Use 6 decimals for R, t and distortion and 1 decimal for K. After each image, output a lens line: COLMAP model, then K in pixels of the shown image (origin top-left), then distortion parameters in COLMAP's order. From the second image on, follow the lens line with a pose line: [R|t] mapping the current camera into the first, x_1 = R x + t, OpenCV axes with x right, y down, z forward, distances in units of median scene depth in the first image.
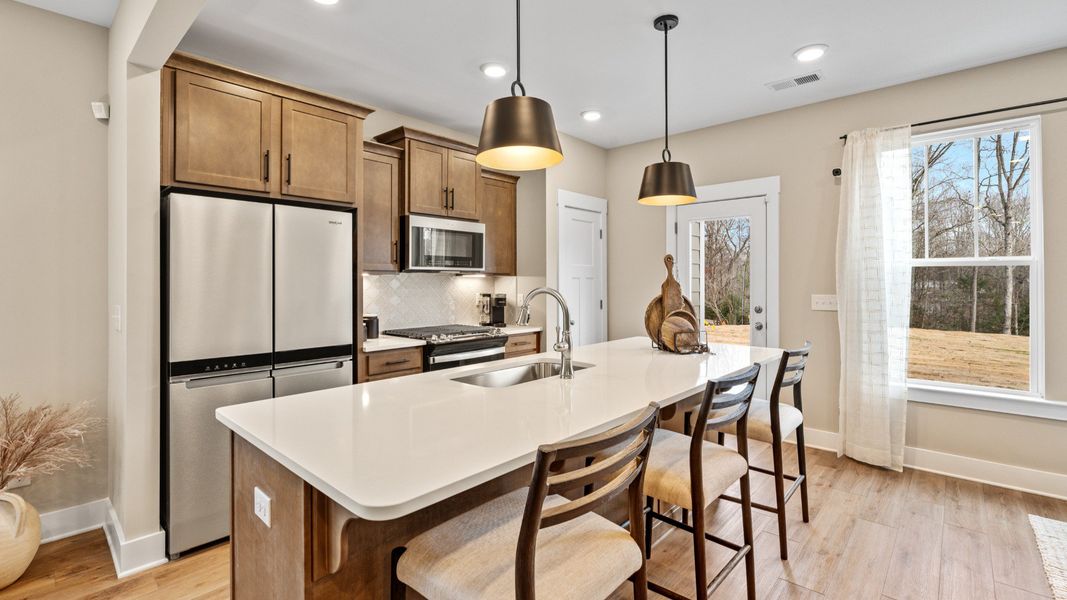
lens RADIAL K [[467.3, 0, 528.3], [0, 467.3, 281.7], [0, 0, 1]] dist [-0.002592, -0.000157]
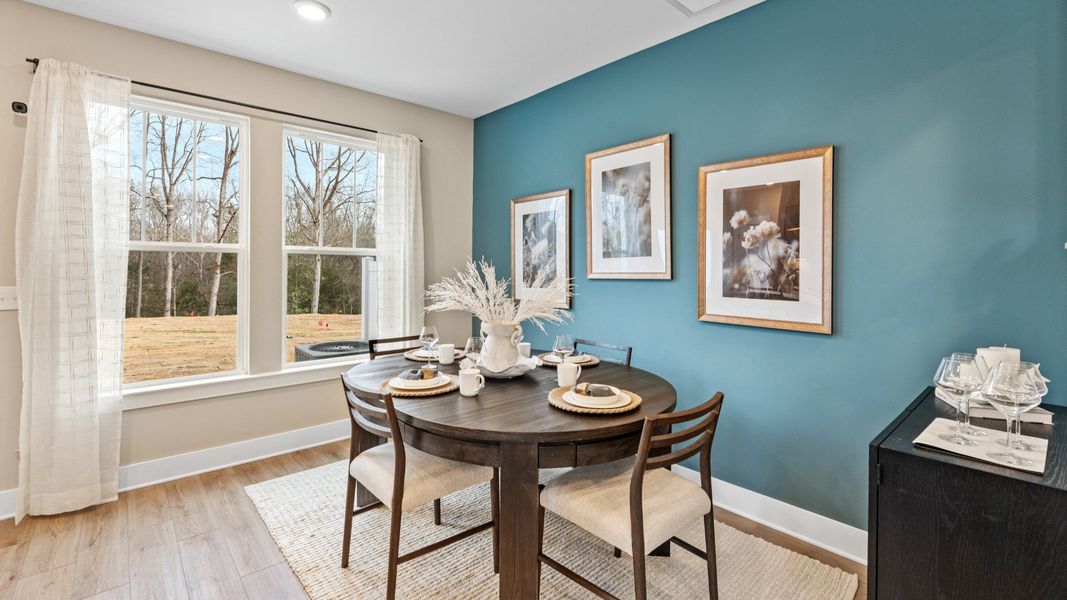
lens RADIAL K [[467.3, 0, 529.4], [0, 467.3, 265.6], [0, 0, 1]] dist [-0.002592, -0.000157]
pose [[0.093480, 0.009551, 0.995575, 0.054642], [-0.004777, 0.999947, -0.009145, 0.000474], [-0.995610, -0.003901, 0.093521, 0.198427]]
